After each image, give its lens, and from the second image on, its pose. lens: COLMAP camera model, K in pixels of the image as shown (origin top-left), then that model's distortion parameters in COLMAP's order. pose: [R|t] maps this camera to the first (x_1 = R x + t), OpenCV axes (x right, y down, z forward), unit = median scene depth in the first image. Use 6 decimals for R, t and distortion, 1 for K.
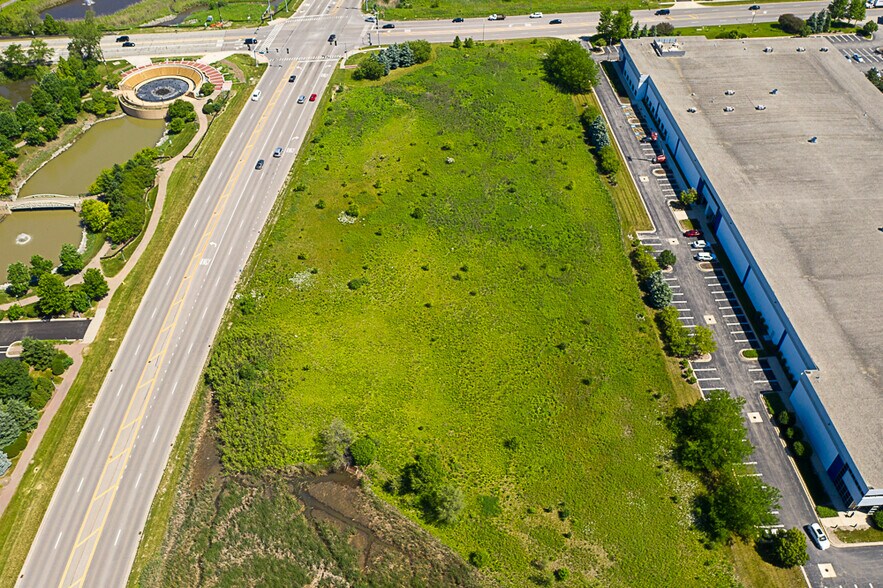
lens RADIAL K [[714.1, 0, 440.8], [0, 714.1, 297.1], [0, 0, 1]] dist [-0.018375, -0.003345]
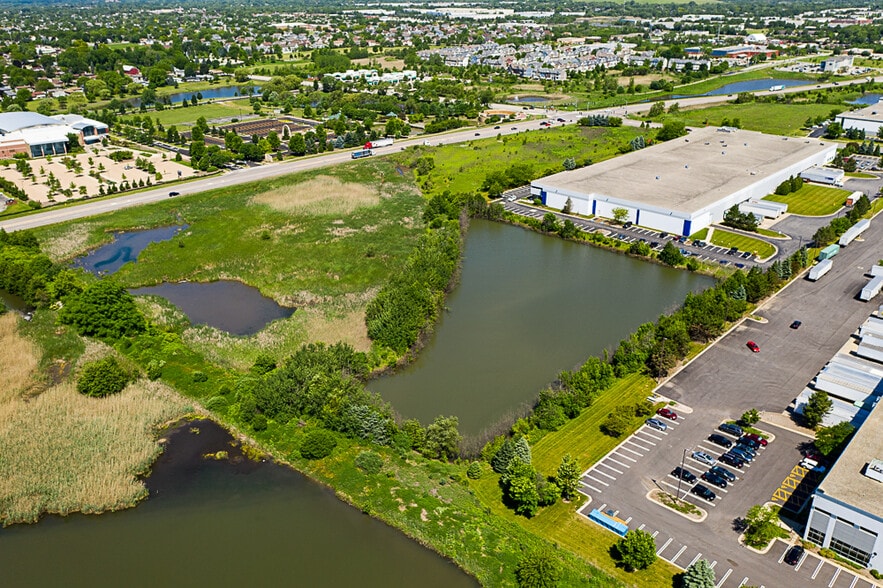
lens RADIAL K [[703.7, 0, 441.5], [0, 703.7, 294.0], [0, 0, 1]] dist [-0.016802, -0.003589]
pose [[0.681246, 0.290228, -0.672065, 1.489098], [-0.502898, 0.852677, -0.141544, 0.769492], [0.531974, 0.434406, 0.726839, -0.563311]]
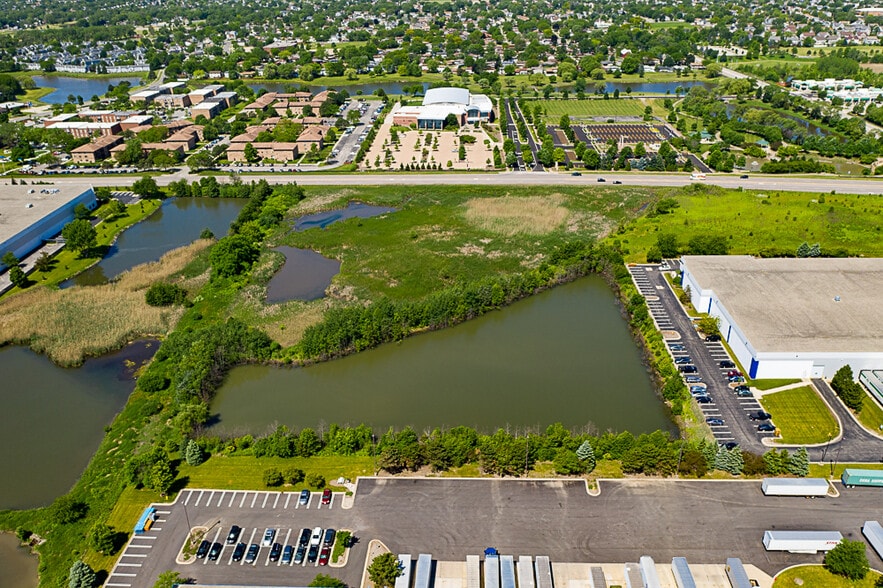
lens RADIAL K [[699.1, 0, 441.5], [0, 699.1, 294.0], [0, 0, 1]] dist [-0.020557, -0.001292]
pose [[-0.095148, 0.435834, -0.894984, 1.826112], [-0.676651, 0.631109, 0.379270, 0.018164], [0.730131, 0.641678, 0.234859, 0.005308]]
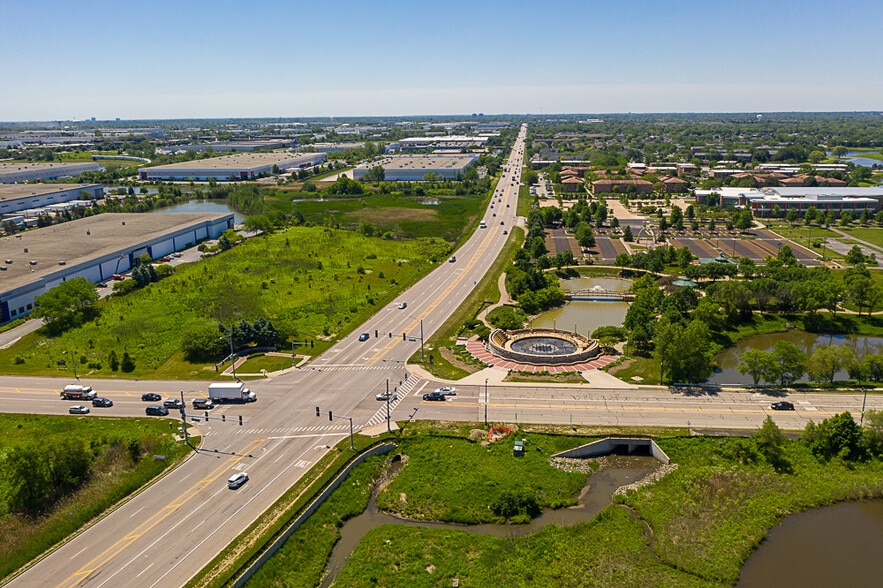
lens RADIAL K [[693.4, 0, 441.5], [0, 693.4, 294.0], [0, 0, 1]] dist [-0.022449, 0.004110]
pose [[-0.983900, -0.033156, 0.175617, -0.566040], [0.132760, 0.522257, 0.842391, -1.339209], [-0.119648, 0.852143, -0.509447, 1.853856]]
